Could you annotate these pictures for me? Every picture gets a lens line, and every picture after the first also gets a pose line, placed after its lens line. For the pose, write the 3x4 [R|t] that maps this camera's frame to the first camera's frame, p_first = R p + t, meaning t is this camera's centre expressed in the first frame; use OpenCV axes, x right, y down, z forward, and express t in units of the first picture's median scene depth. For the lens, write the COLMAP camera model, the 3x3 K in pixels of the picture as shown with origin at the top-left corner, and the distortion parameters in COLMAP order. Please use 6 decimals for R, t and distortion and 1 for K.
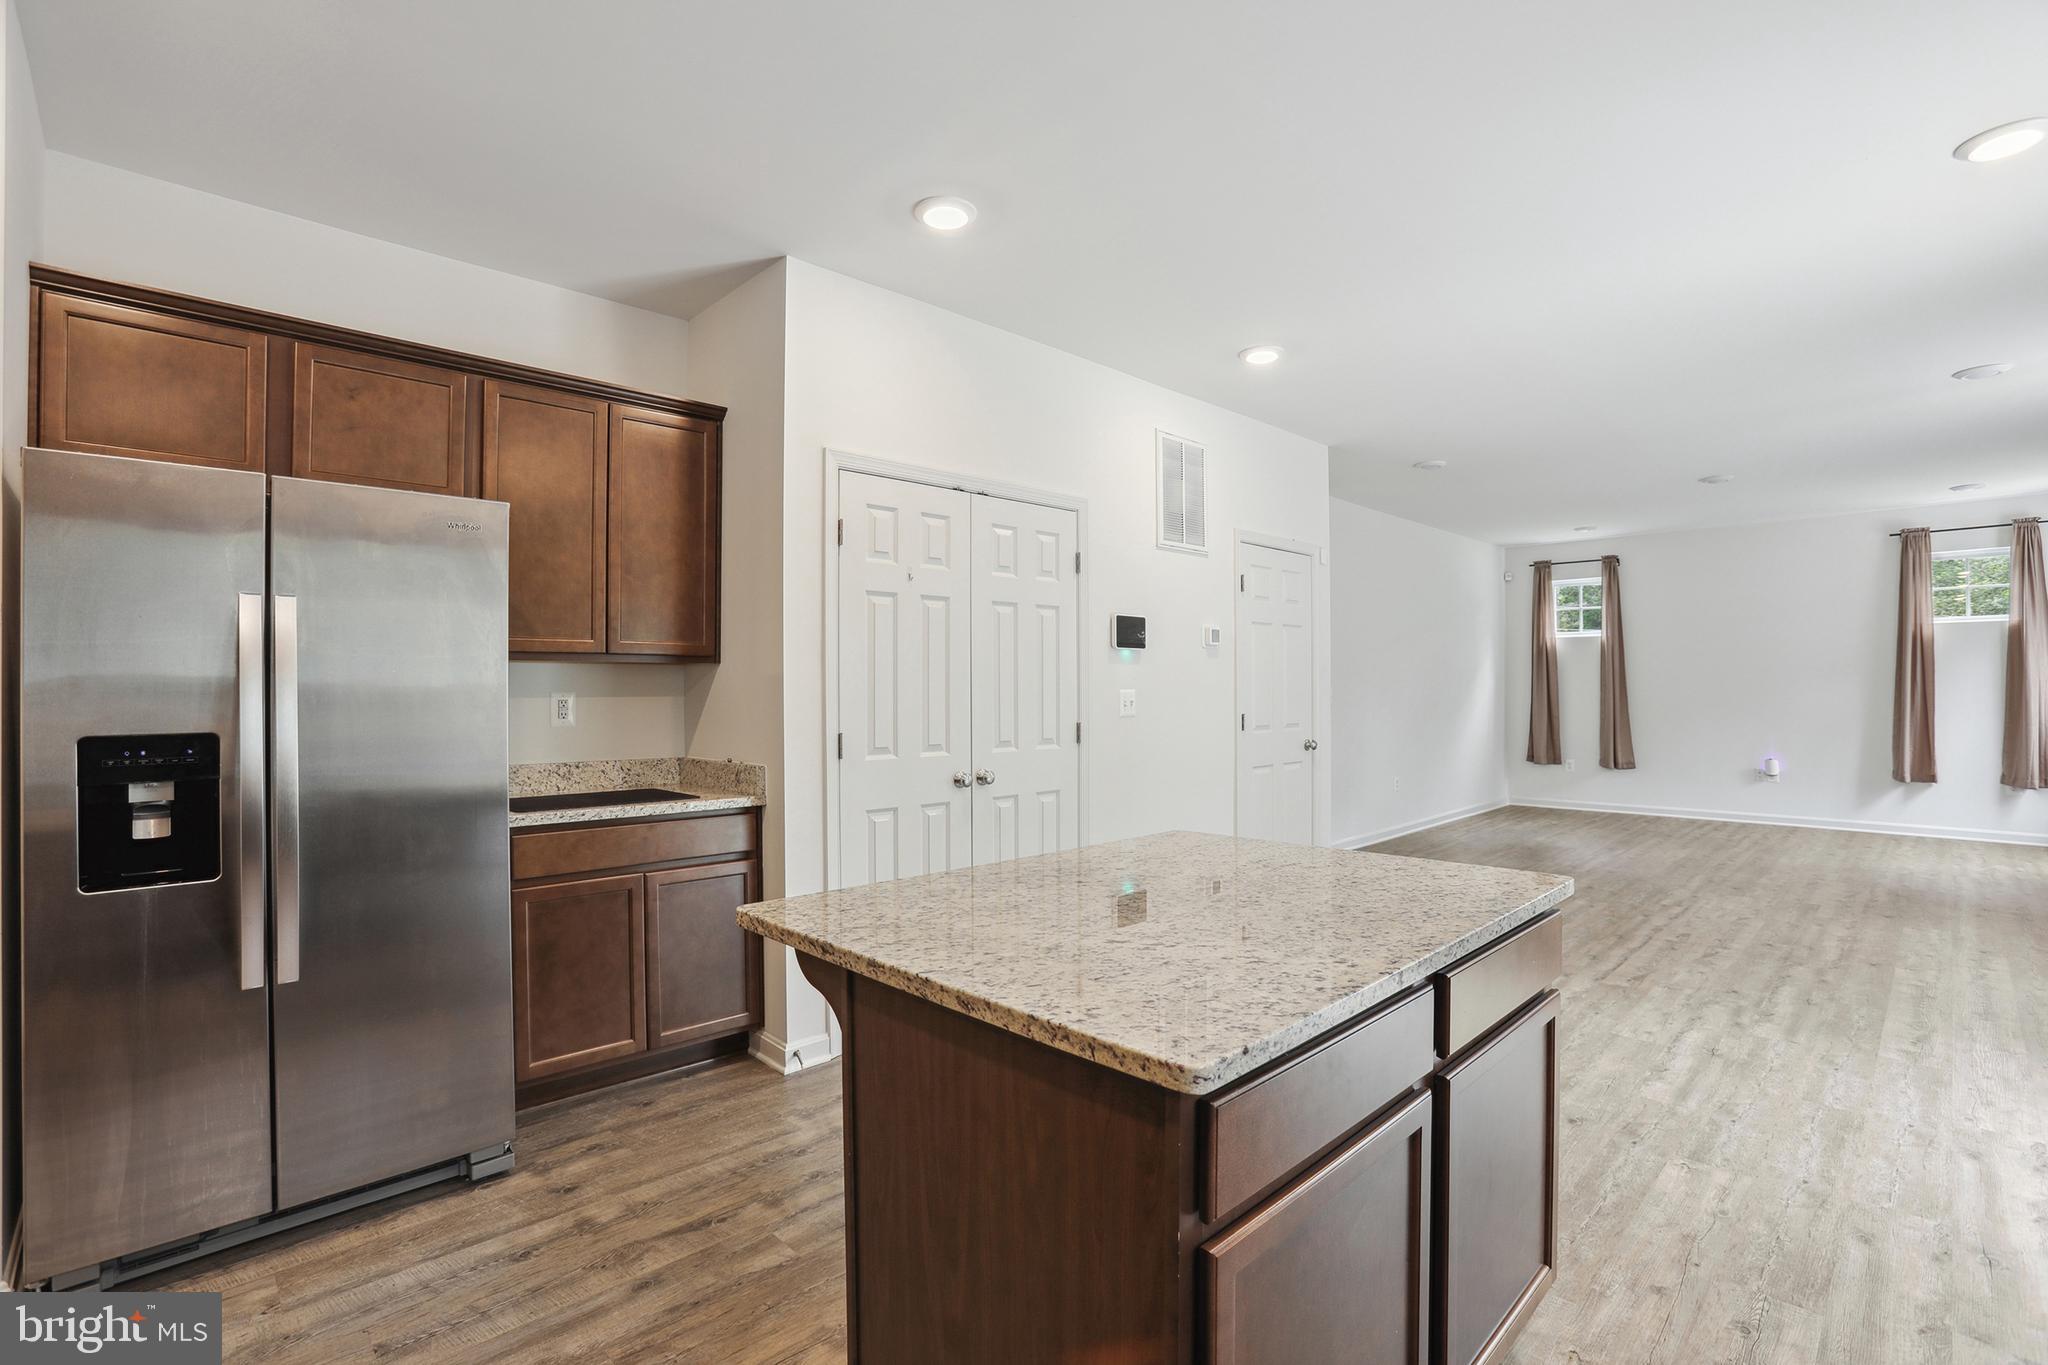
lens RADIAL K [[930.3, 0, 1017.5], [0, 930.3, 678.3], [0, 0, 1]] dist [-0.077007, 0.031907]
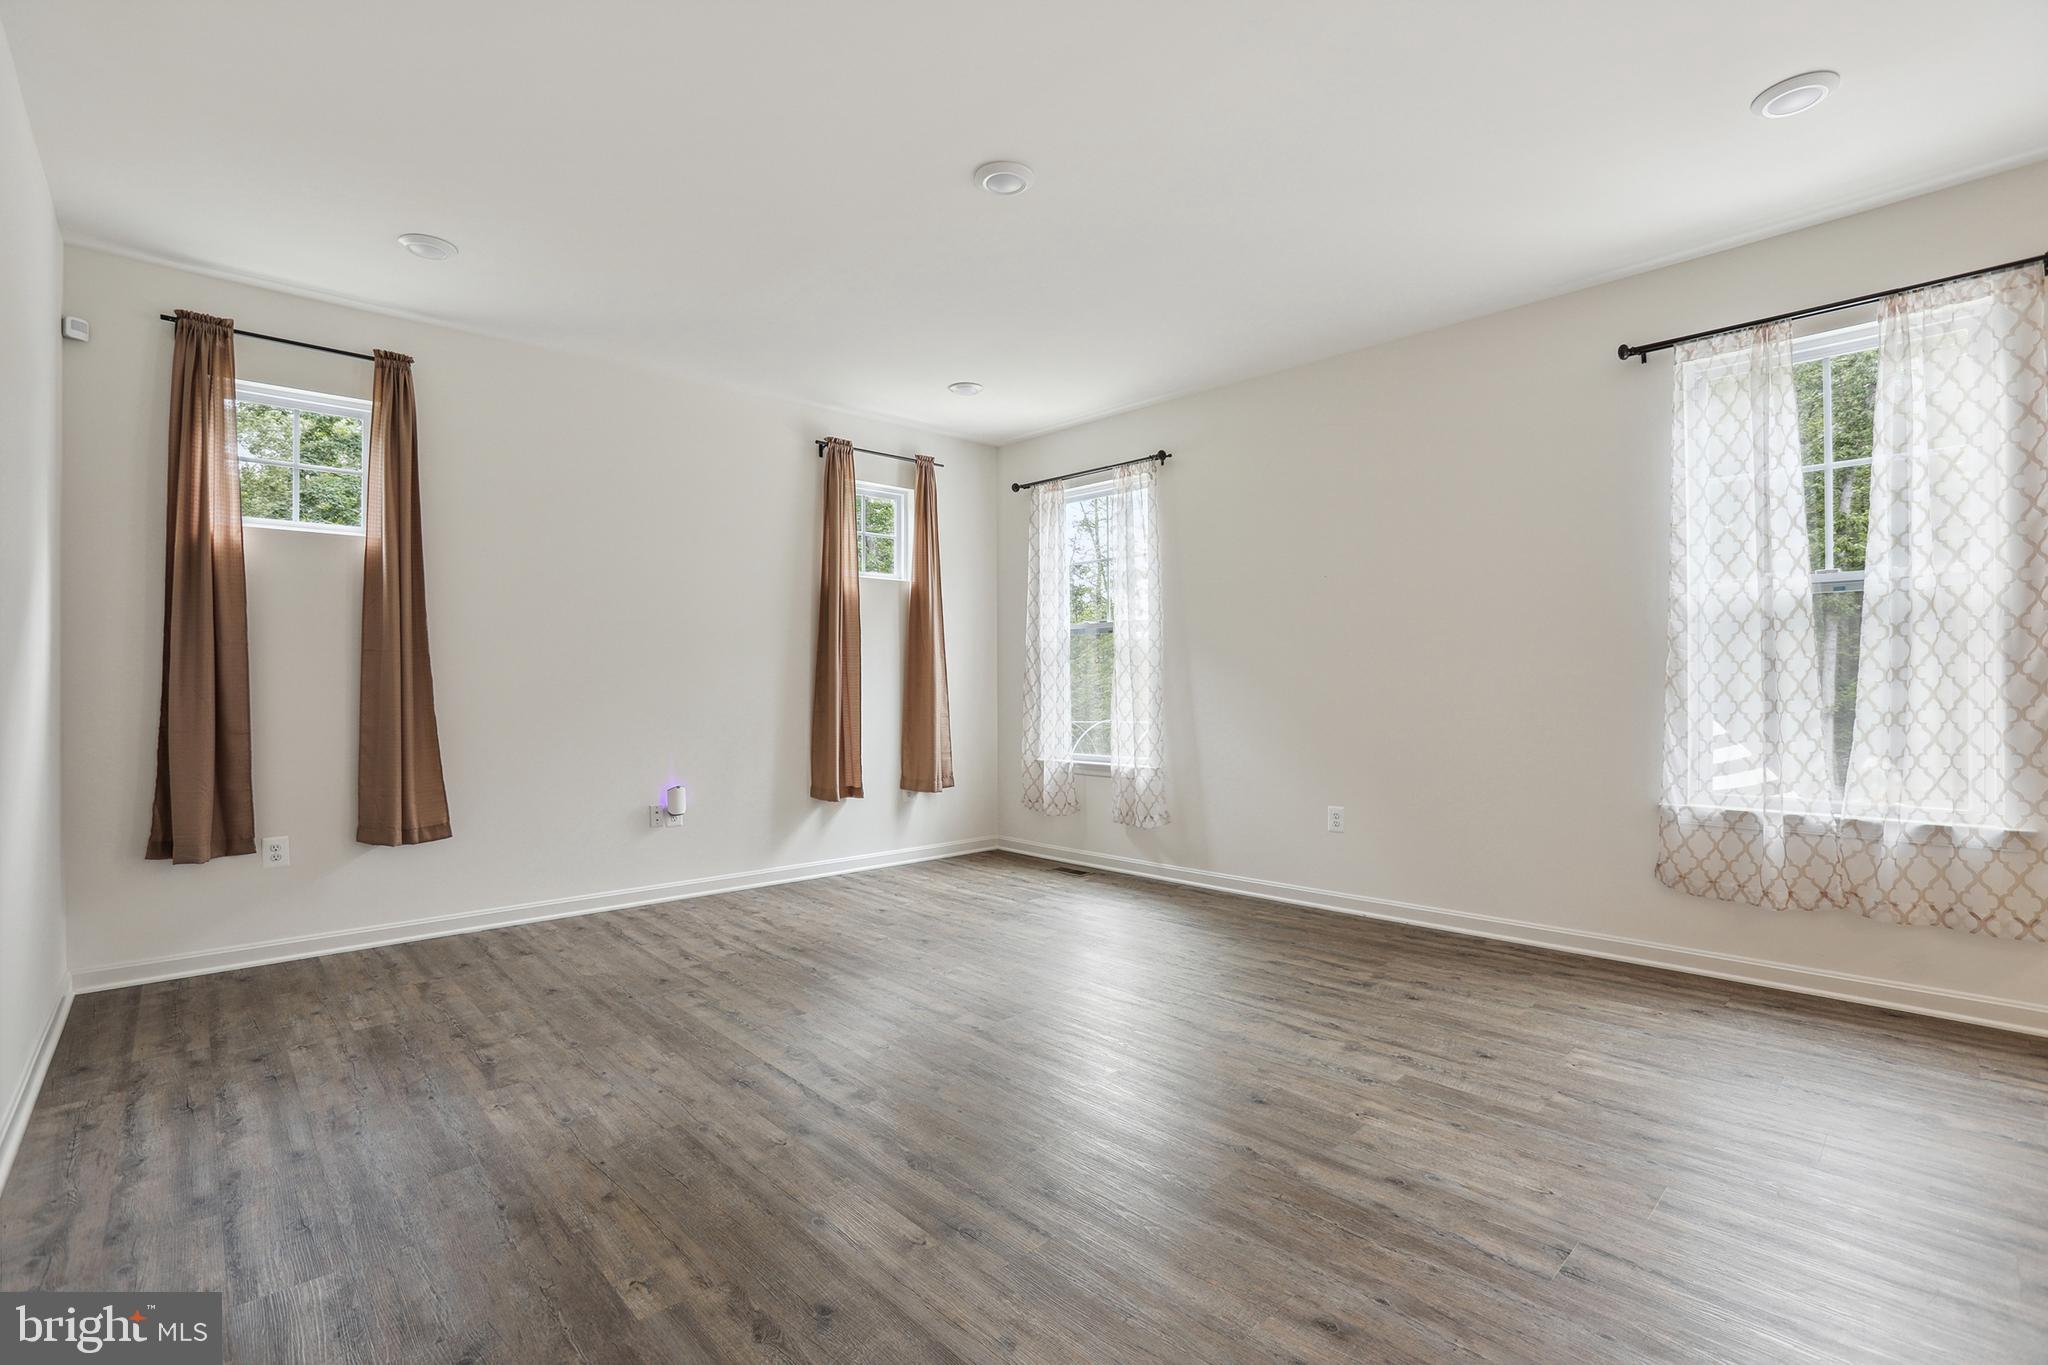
lens RADIAL K [[930.3, 0, 1017.5], [0, 930.3, 678.3], [0, 0, 1]] dist [-0.077007, 0.031907]
pose [[0.009765, 0.012290, 0.999877, 0.681381], [-0.004994, 0.999913, -0.012242, 0.073019], [-0.999940, -0.004874, 0.009825, 2.079180]]
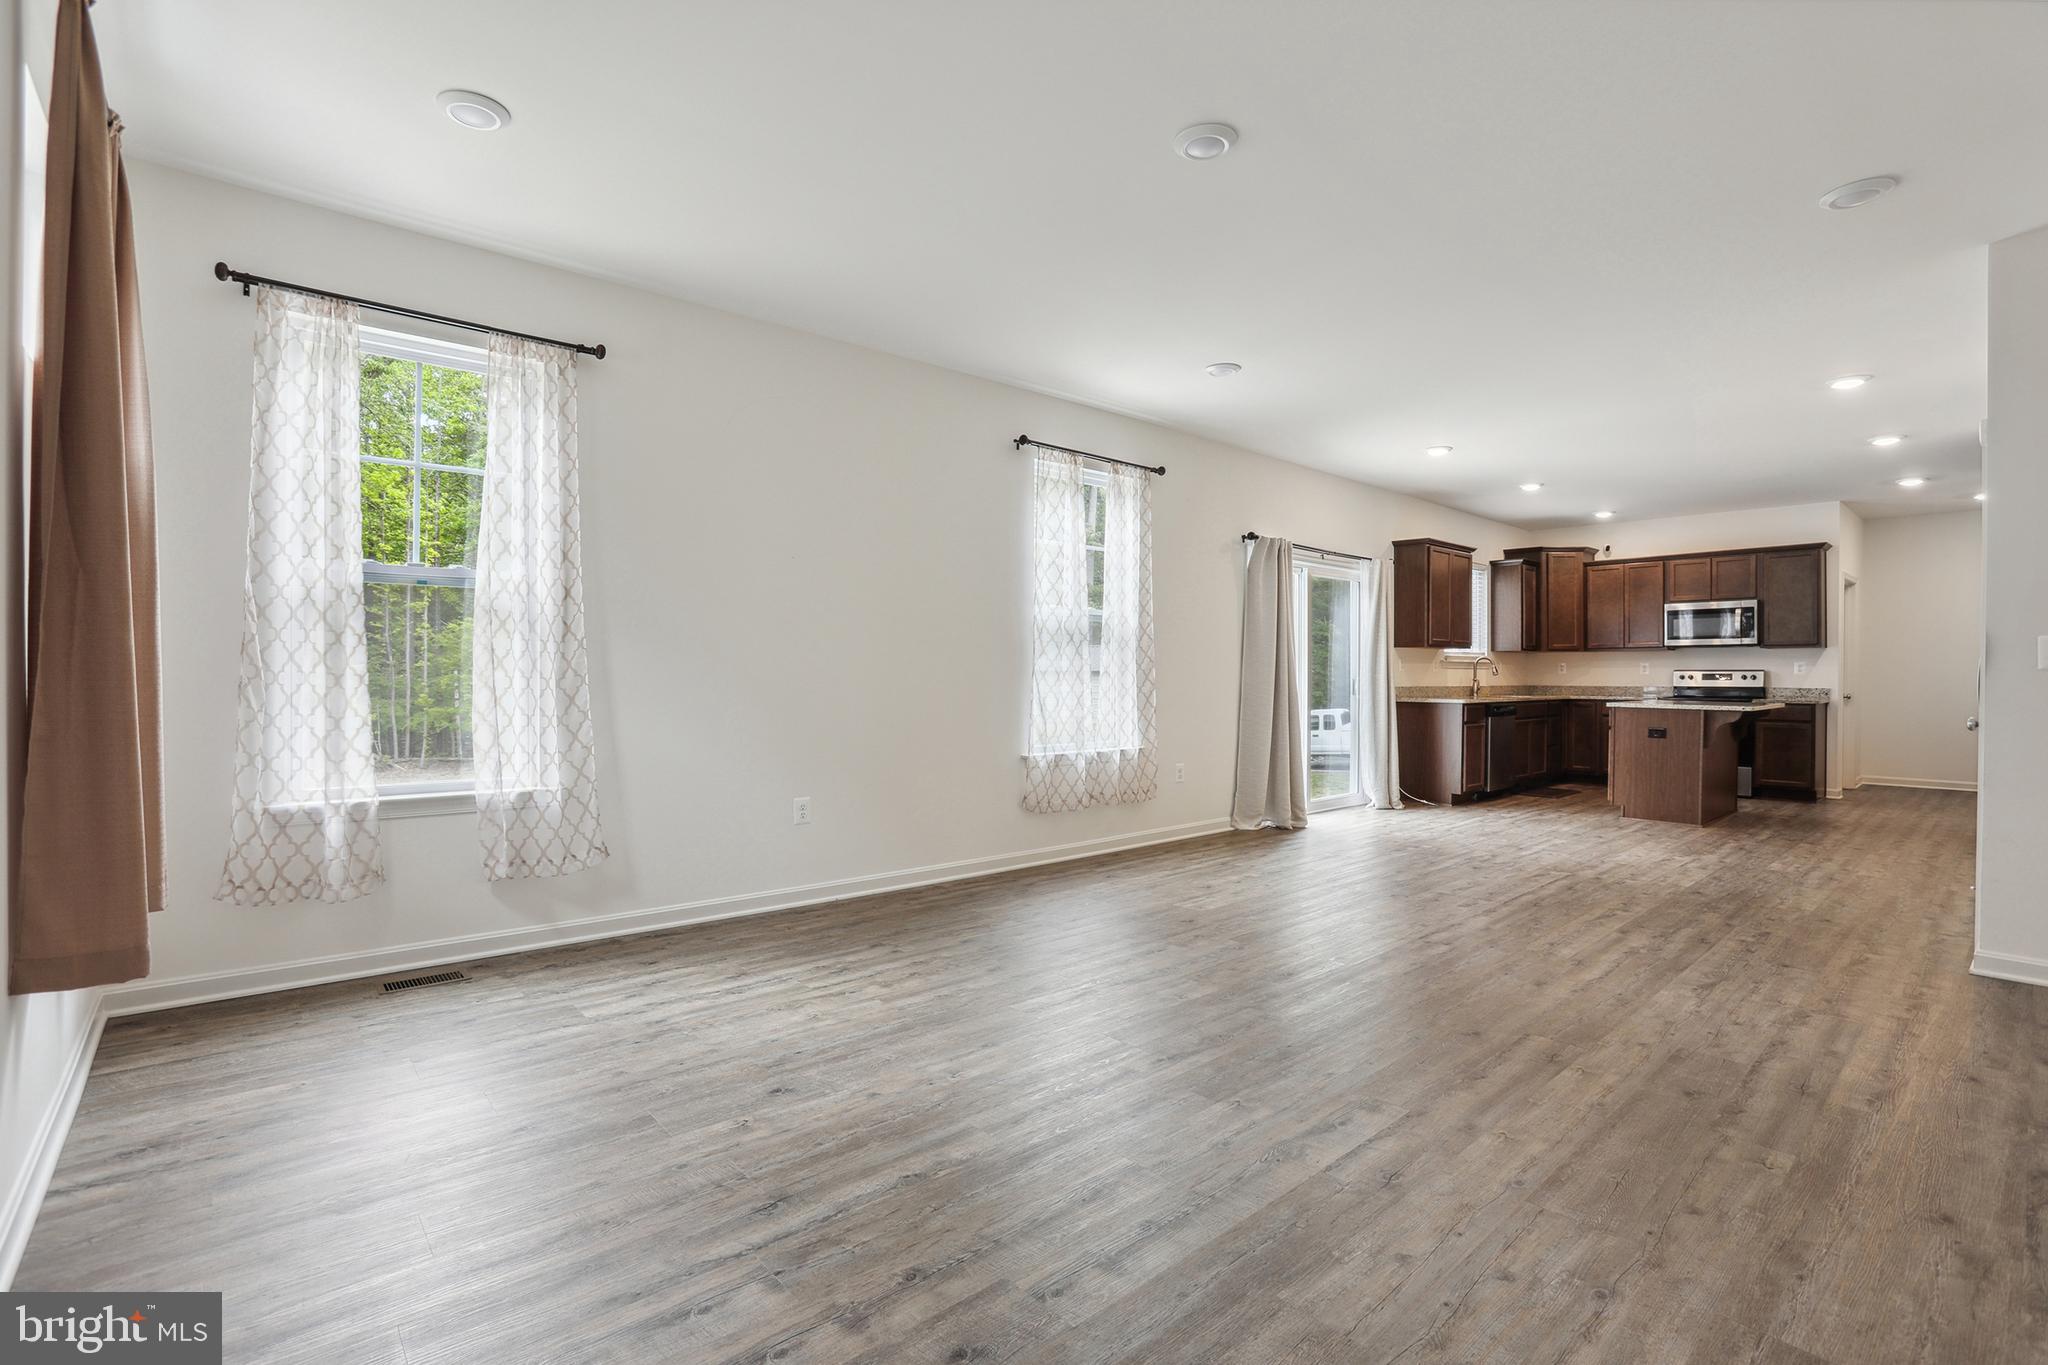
lens RADIAL K [[937.8, 0, 1014.5], [0, 937.8, 680.8], [0, 0, 1]] dist [-0.083394, 0.037142]
pose [[-0.998881, -0.001915, 0.047256, 1.787796], [-0.001993, 0.999997, -0.001599, 0.077994], [-0.047253, -0.001691, -0.998882, 3.029968]]
